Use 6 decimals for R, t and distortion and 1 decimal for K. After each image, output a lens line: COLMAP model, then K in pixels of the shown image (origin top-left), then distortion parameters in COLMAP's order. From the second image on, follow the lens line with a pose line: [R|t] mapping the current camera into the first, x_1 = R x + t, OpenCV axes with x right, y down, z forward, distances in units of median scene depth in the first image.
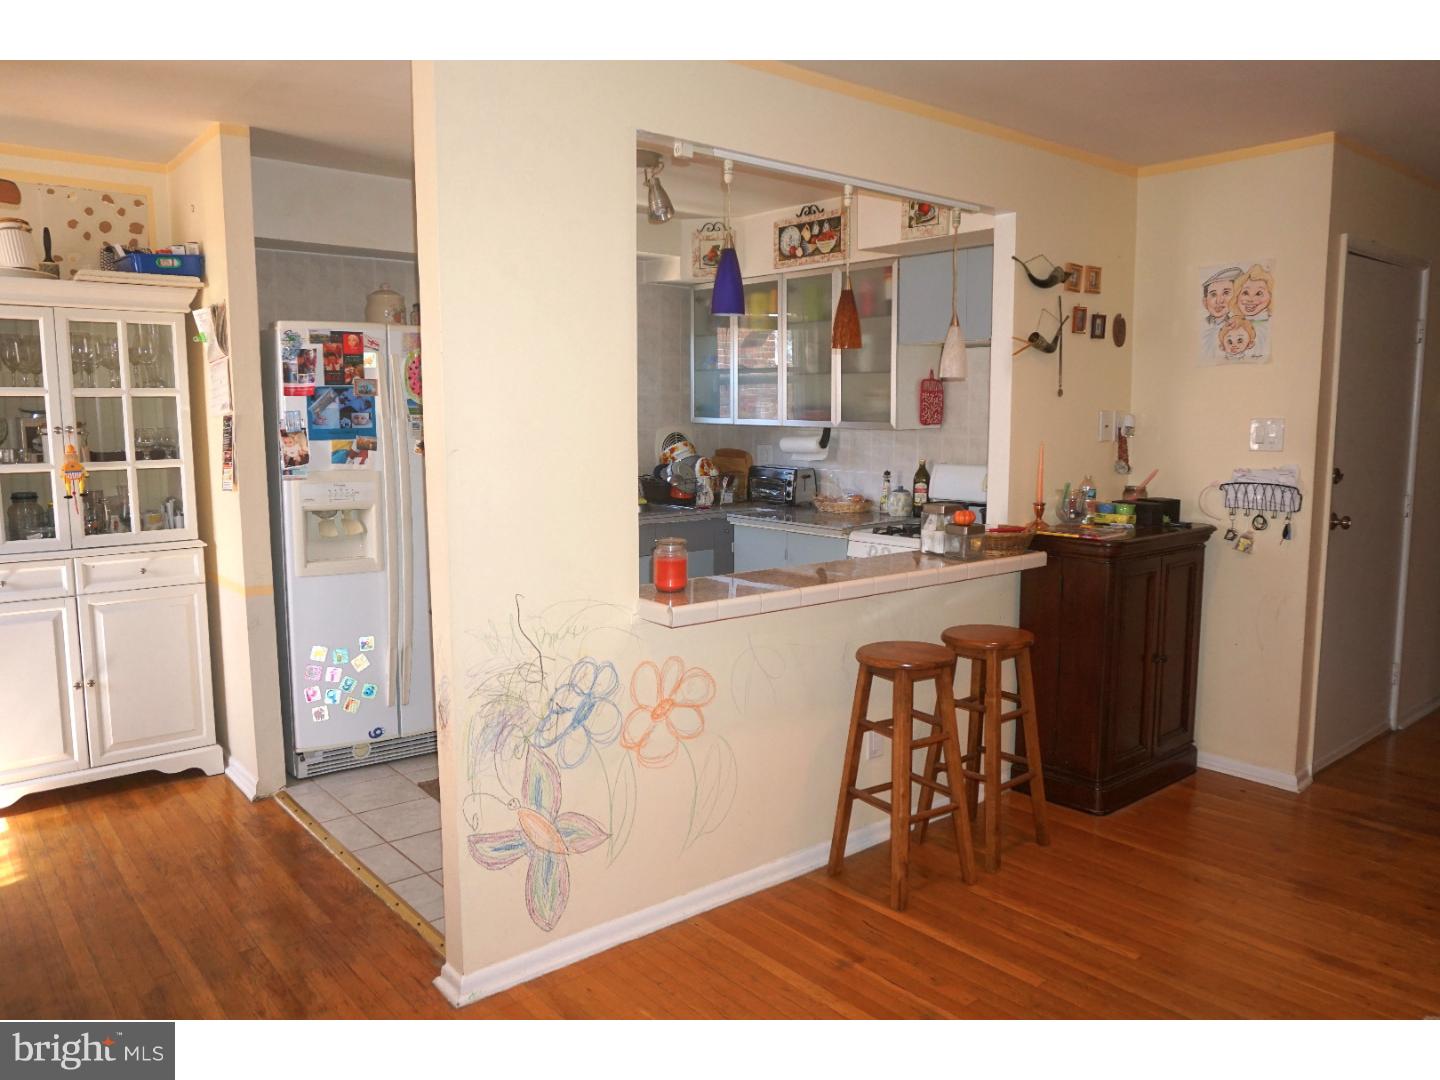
lens RADIAL K [[1034.3, 0, 714.9], [0, 1034.3, 541.7], [0, 0, 1]] dist [-0.053690, 0.032644]
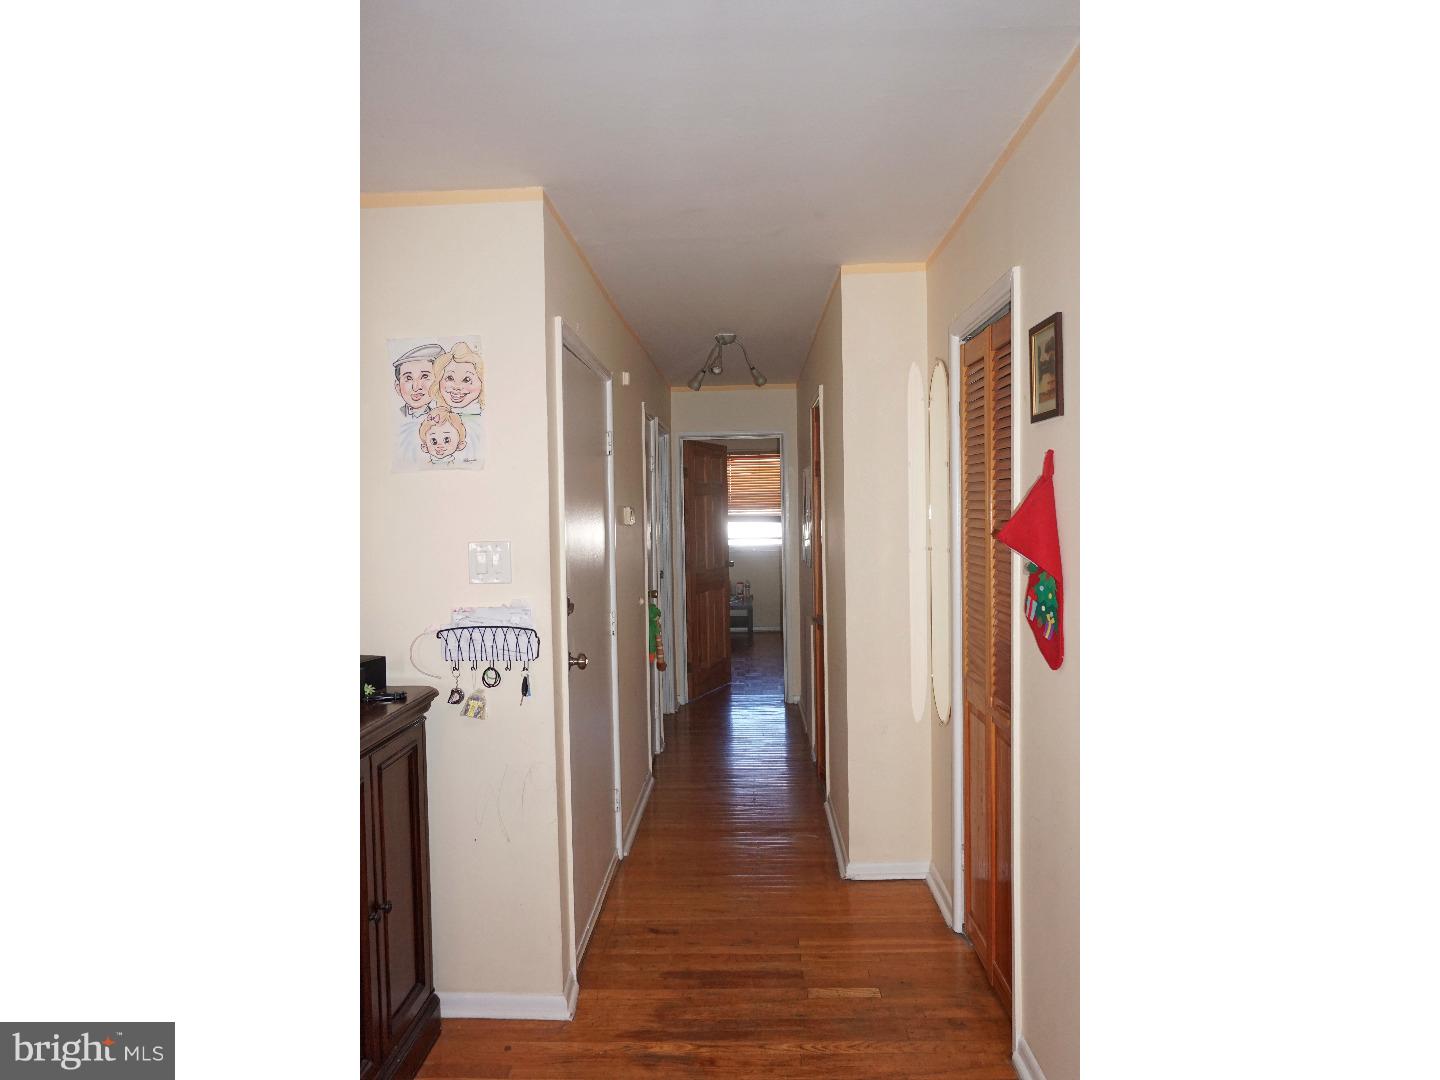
lens RADIAL K [[842.1, 0, 712.2], [0, 842.1, 542.2], [0, 0, 1]] dist [-0.029179, 0.000016]
pose [[0.671794, -0.029662, 0.740144, 0.184800], [0.103192, 0.993202, -0.053858, -0.068075], [-0.733515, 0.112558, 0.670288, 0.450437]]
